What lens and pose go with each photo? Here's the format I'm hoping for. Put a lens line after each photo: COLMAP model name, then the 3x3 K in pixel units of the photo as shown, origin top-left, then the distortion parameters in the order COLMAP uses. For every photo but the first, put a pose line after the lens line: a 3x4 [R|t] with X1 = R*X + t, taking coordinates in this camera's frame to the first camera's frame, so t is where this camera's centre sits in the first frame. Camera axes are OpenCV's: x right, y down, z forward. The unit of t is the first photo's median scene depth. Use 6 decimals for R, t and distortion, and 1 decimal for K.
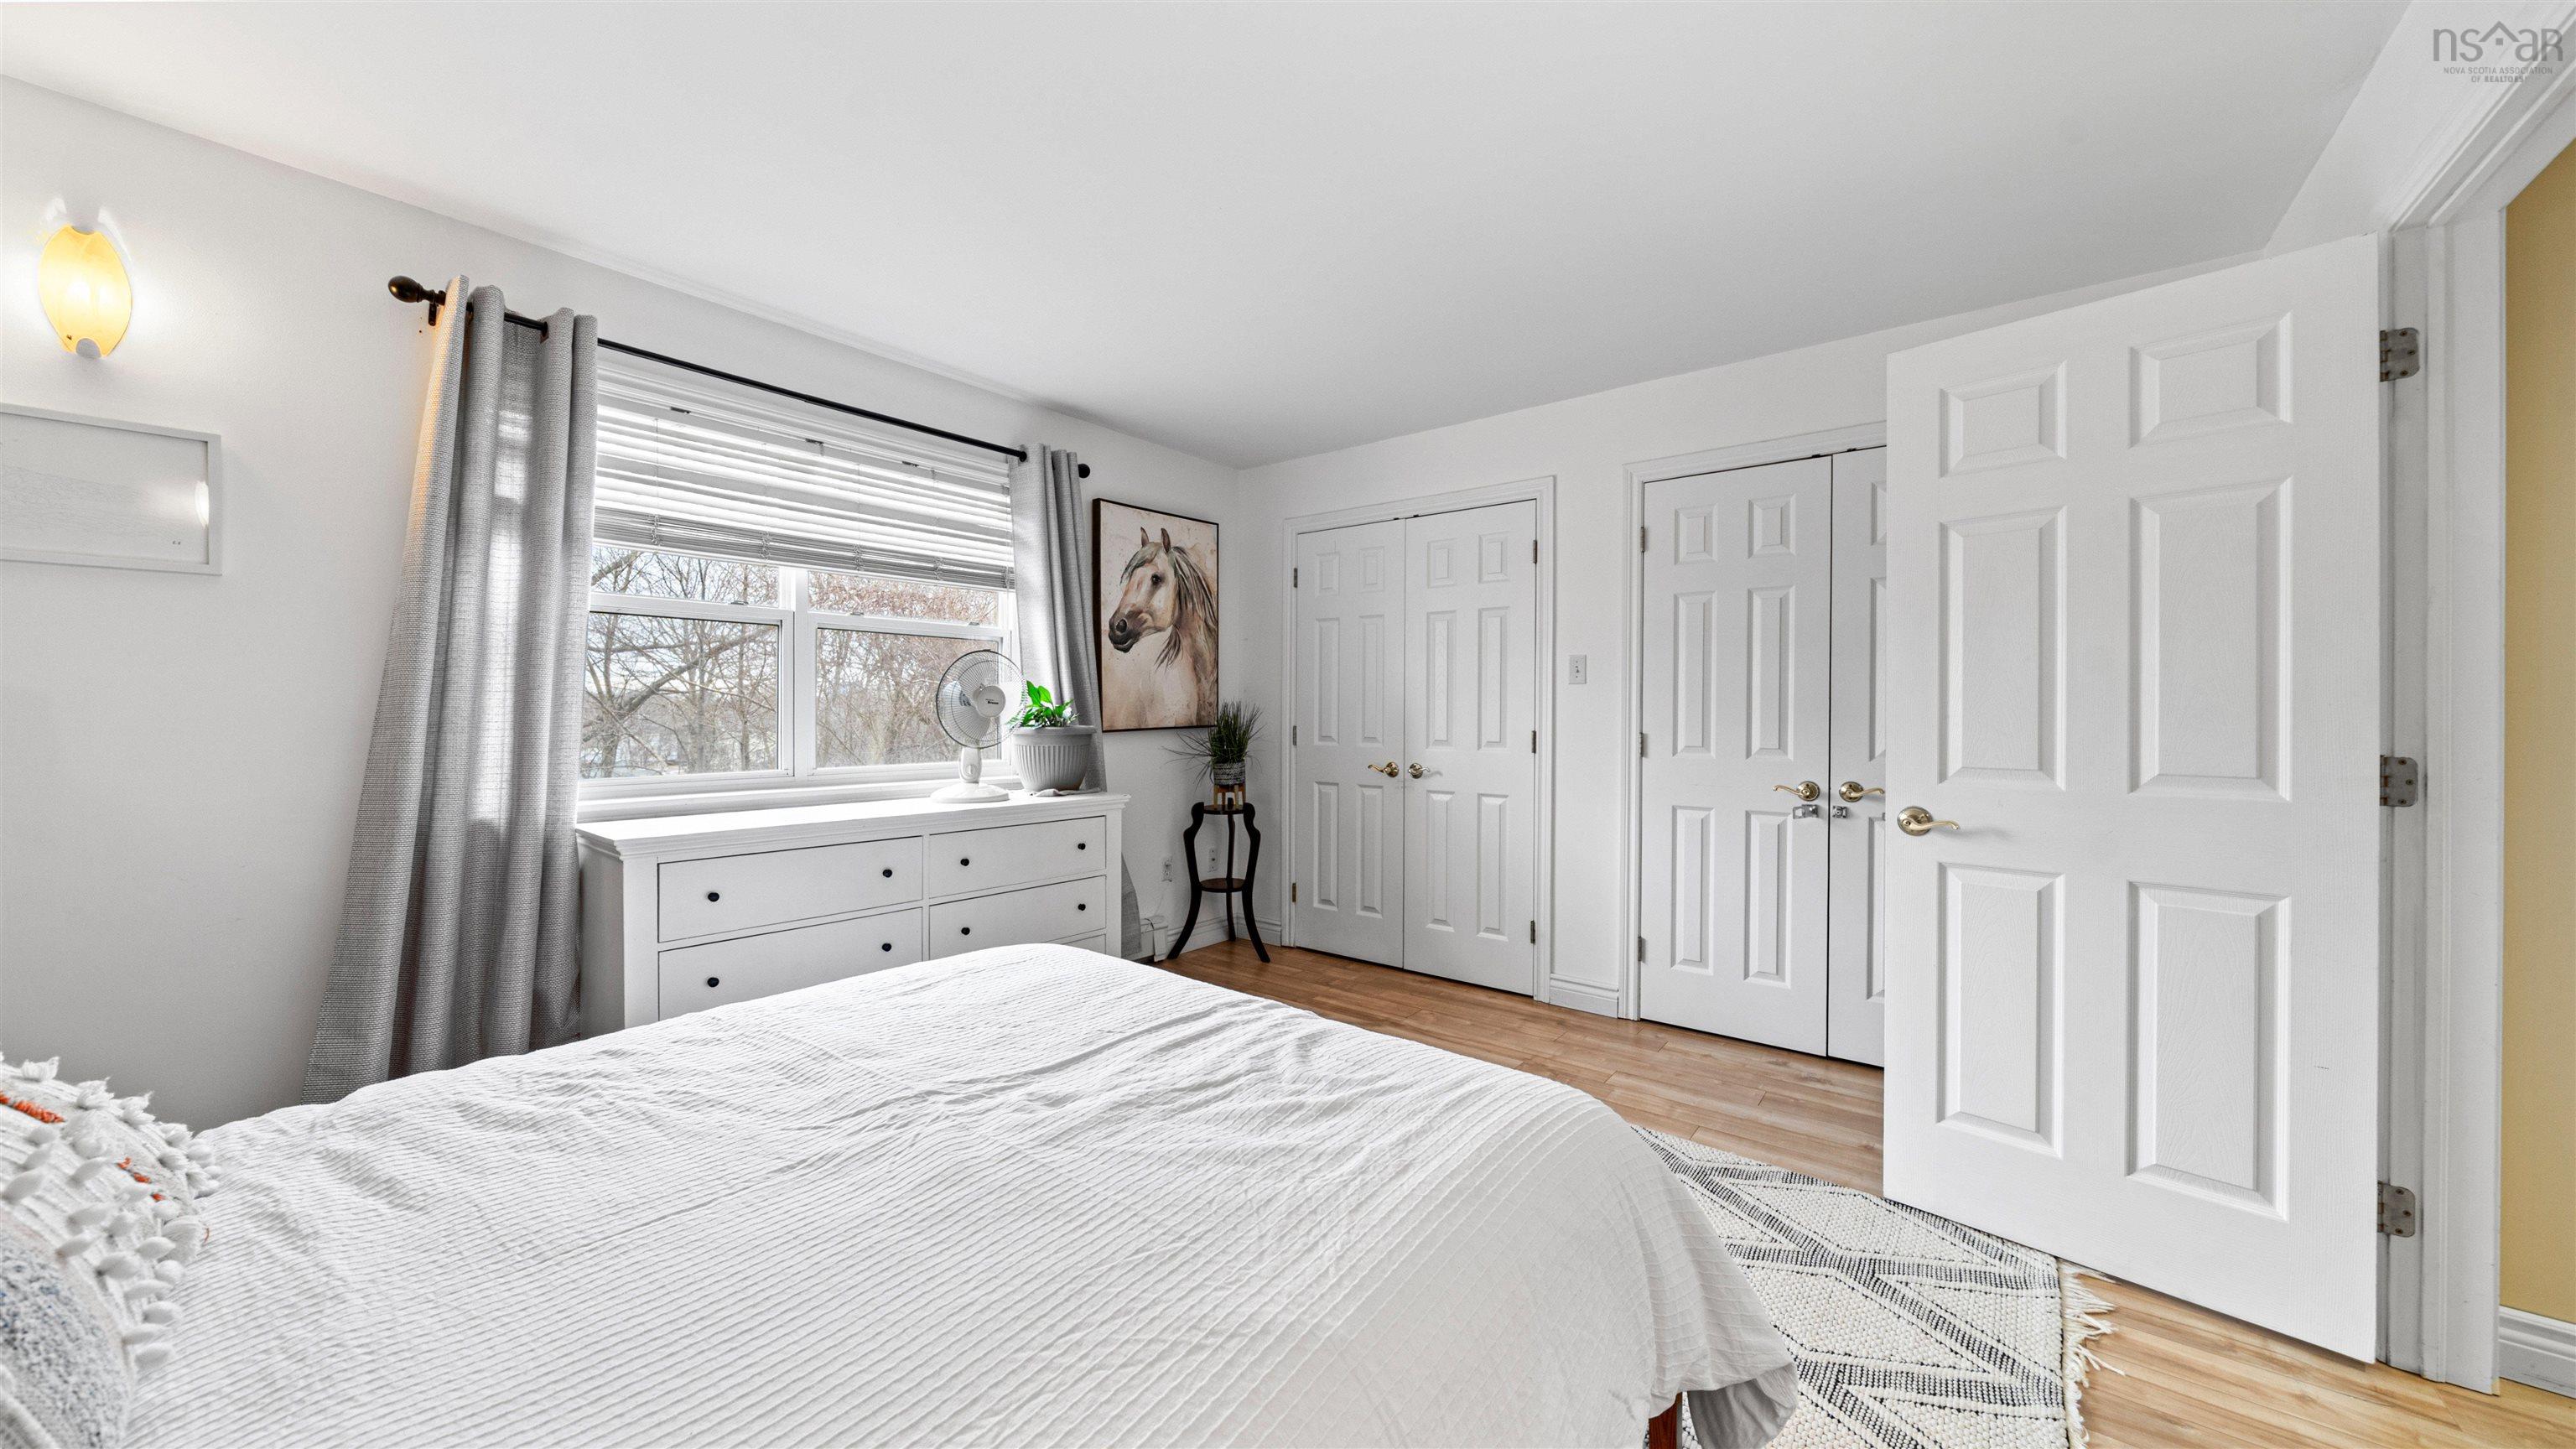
lens RADIAL K [[896.4, 0, 1283.9], [0, 896.4, 711.3], [0, 0, 1]] dist [-0.005206, -0.000304]
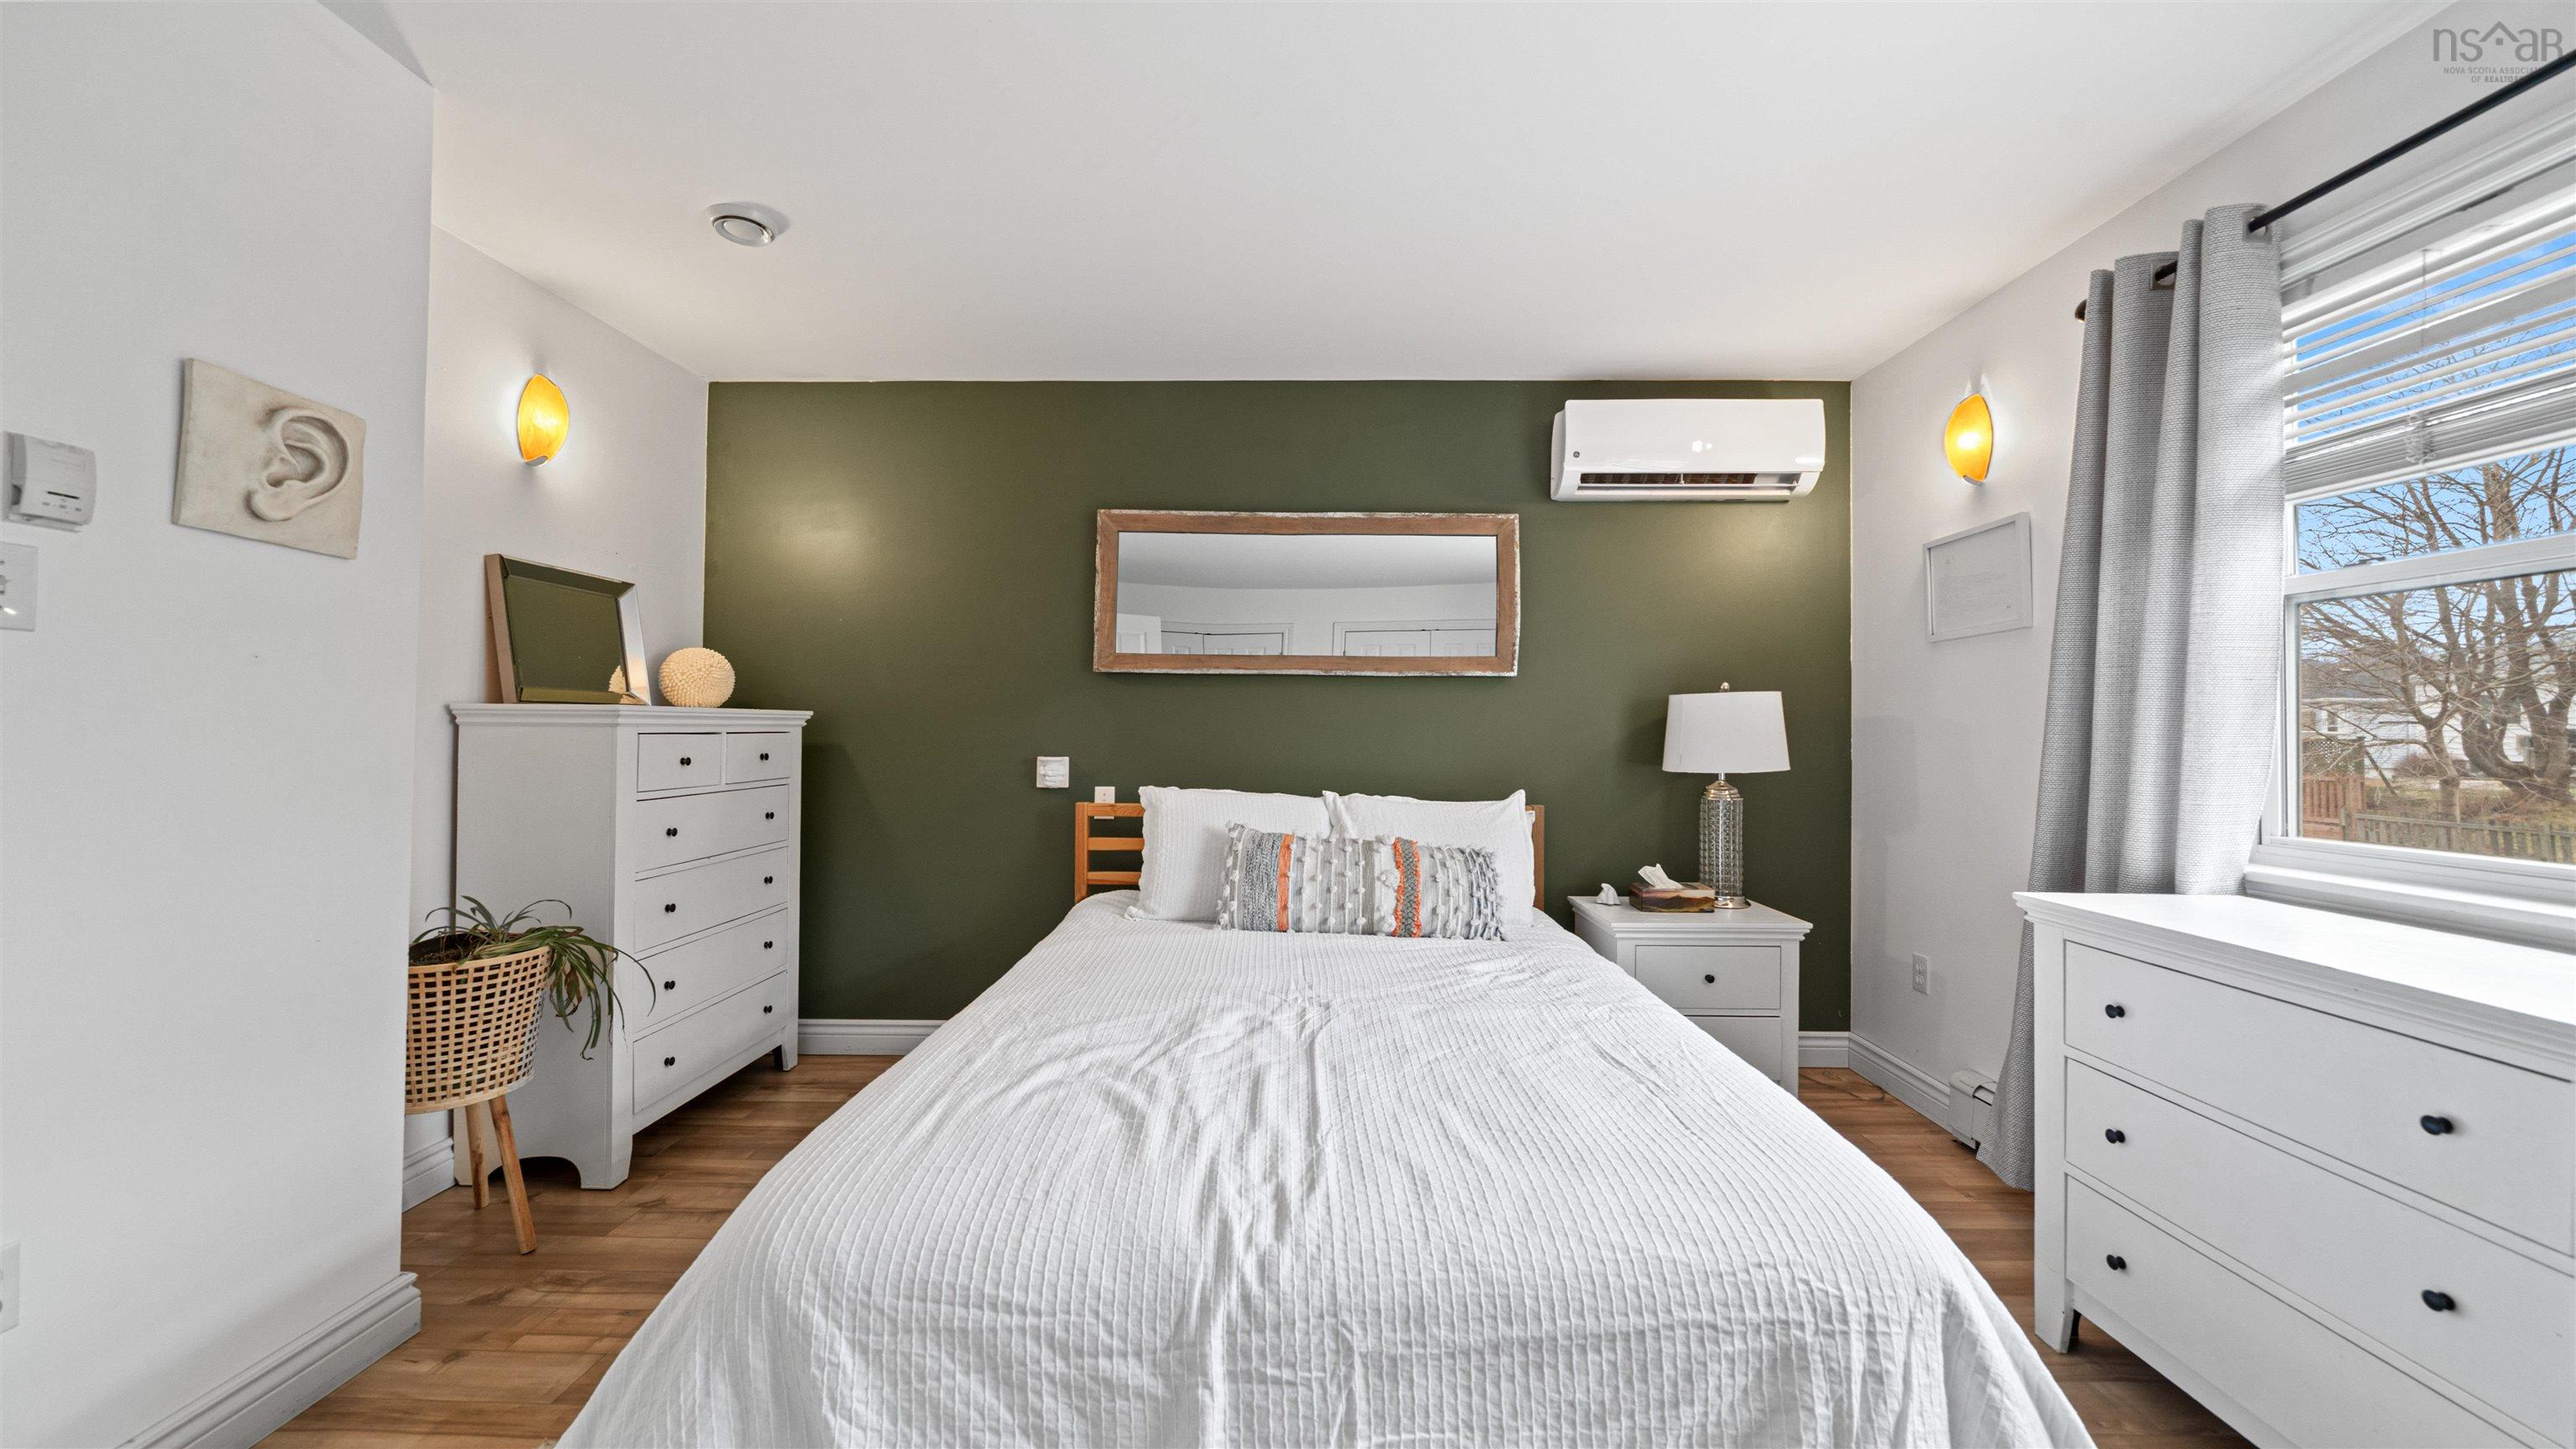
lens RADIAL K [[896.4, 0, 1283.9], [0, 896.4, 711.3], [0, 0, 1]] dist [-0.005206, -0.000304]
pose [[-0.792935, -0.023692, -0.608845, 0.451079], [-0.012104, 0.999659, -0.023137, 0.001465], [0.609186, -0.010977, -0.792952, 1.816202]]
